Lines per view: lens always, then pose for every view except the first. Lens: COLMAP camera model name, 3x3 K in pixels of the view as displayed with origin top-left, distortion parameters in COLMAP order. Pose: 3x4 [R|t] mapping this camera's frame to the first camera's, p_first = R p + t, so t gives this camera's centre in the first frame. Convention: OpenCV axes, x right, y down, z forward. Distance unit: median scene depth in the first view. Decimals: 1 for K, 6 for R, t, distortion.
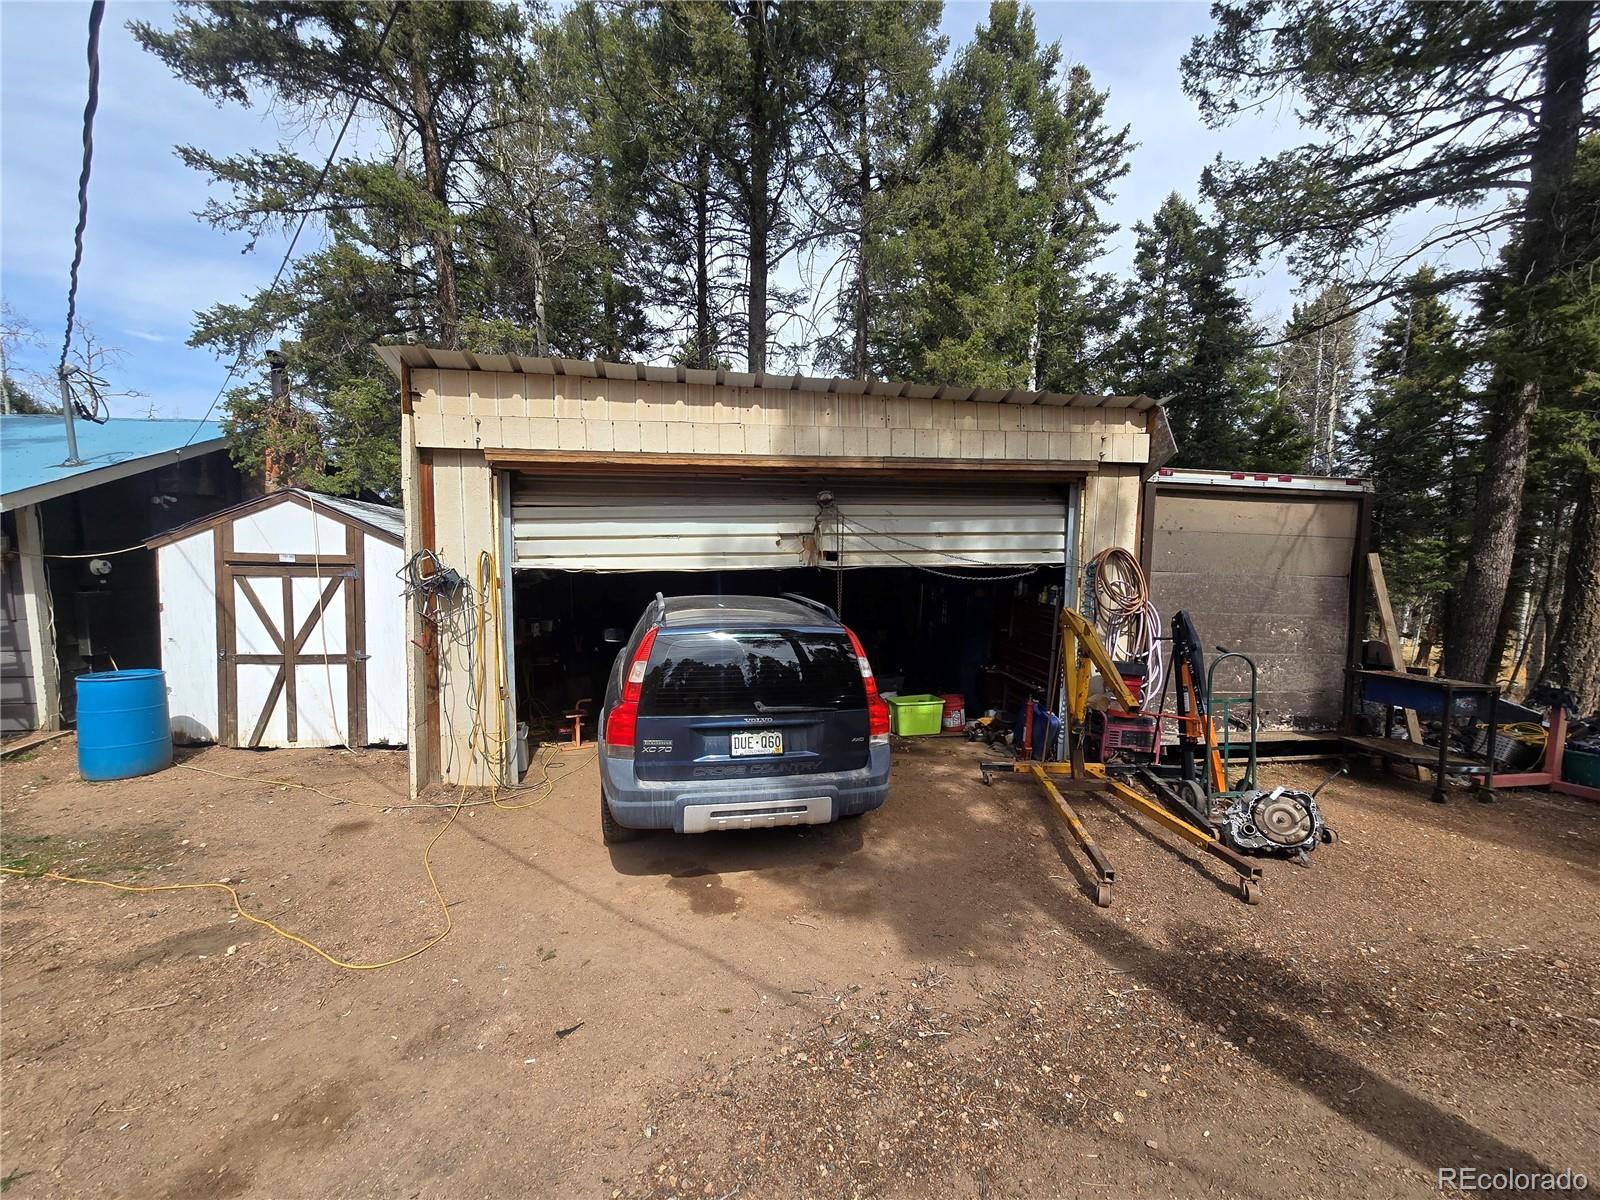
lens RADIAL K [[648.2, 0, 800.6], [0, 648.2, 597.9], [0, 0, 1]] dist [-0.000465, -0.000027]
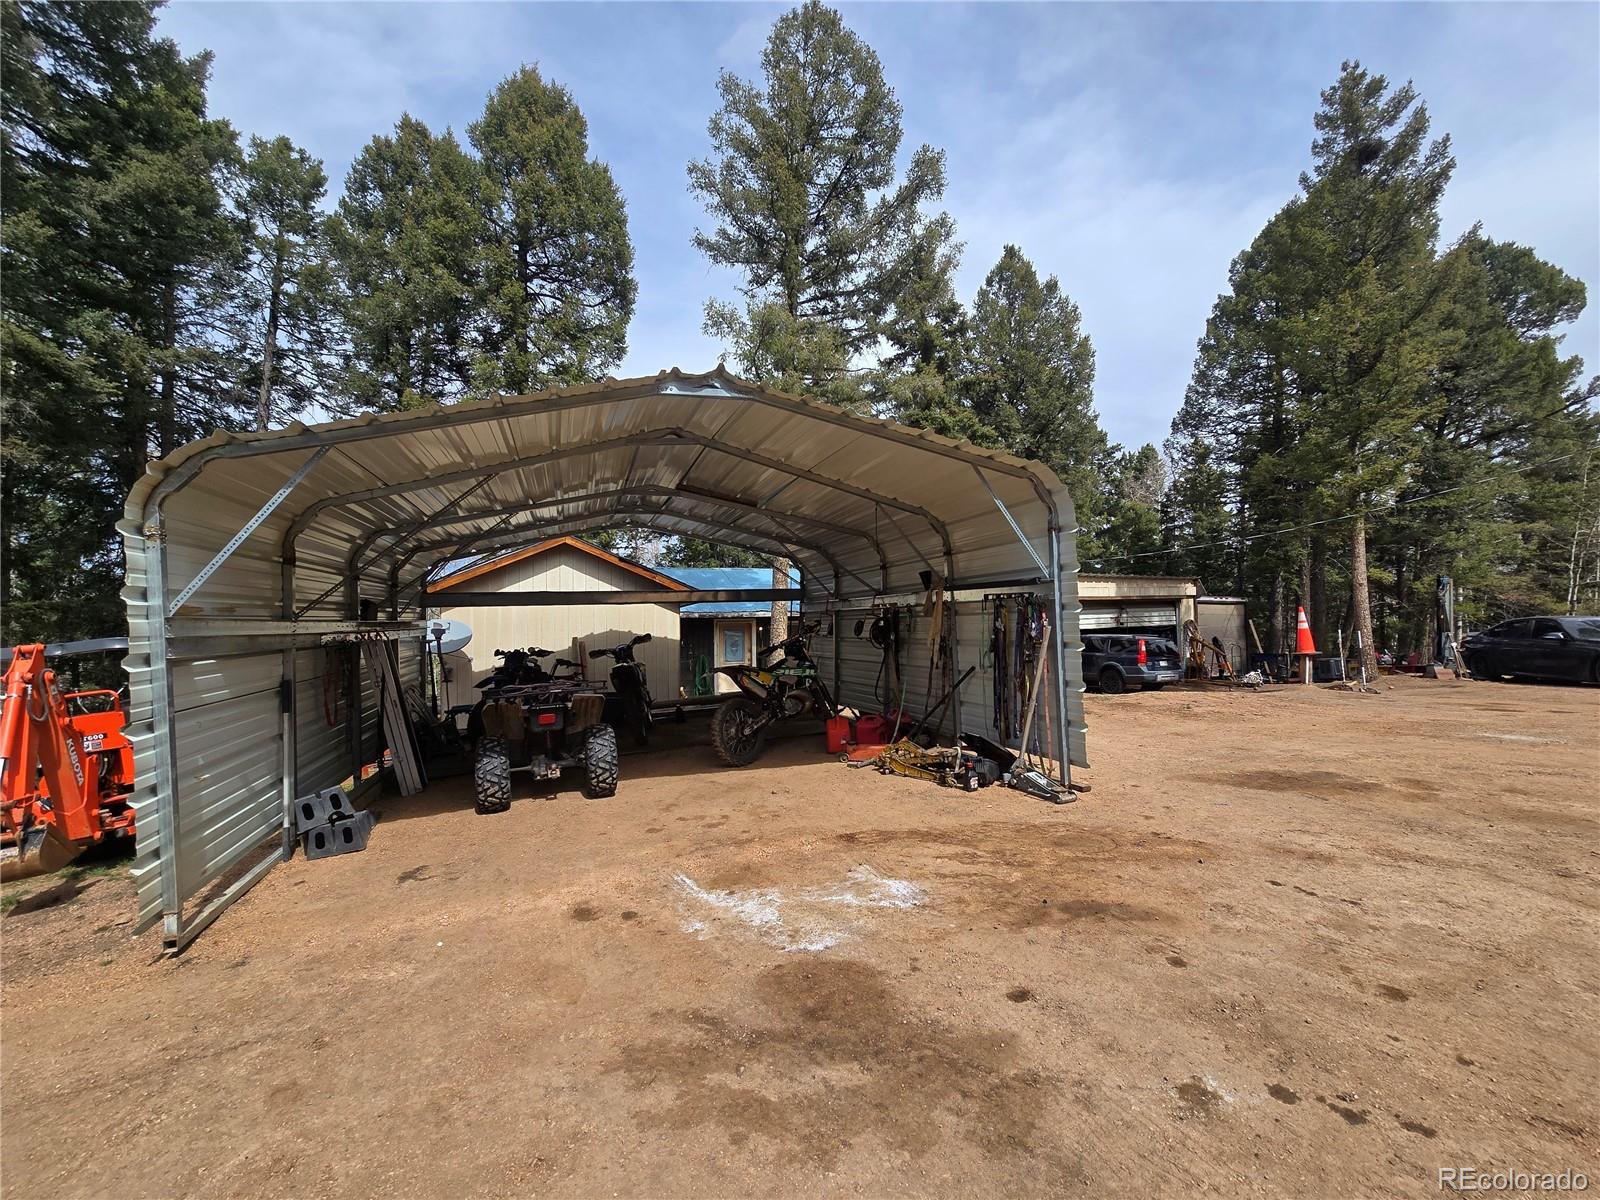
lens RADIAL K [[648.2, 0, 798.9], [0, 648.2, 606.7], [0, 0, 1]] dist [-0.000465, -0.000027]
pose [[0.974355, -0.018266, 0.224273, -2.279529], [0.040632, 0.994598, -0.095520, 0.097289], [-0.221317, 0.102184, 0.969834, -1.855423]]
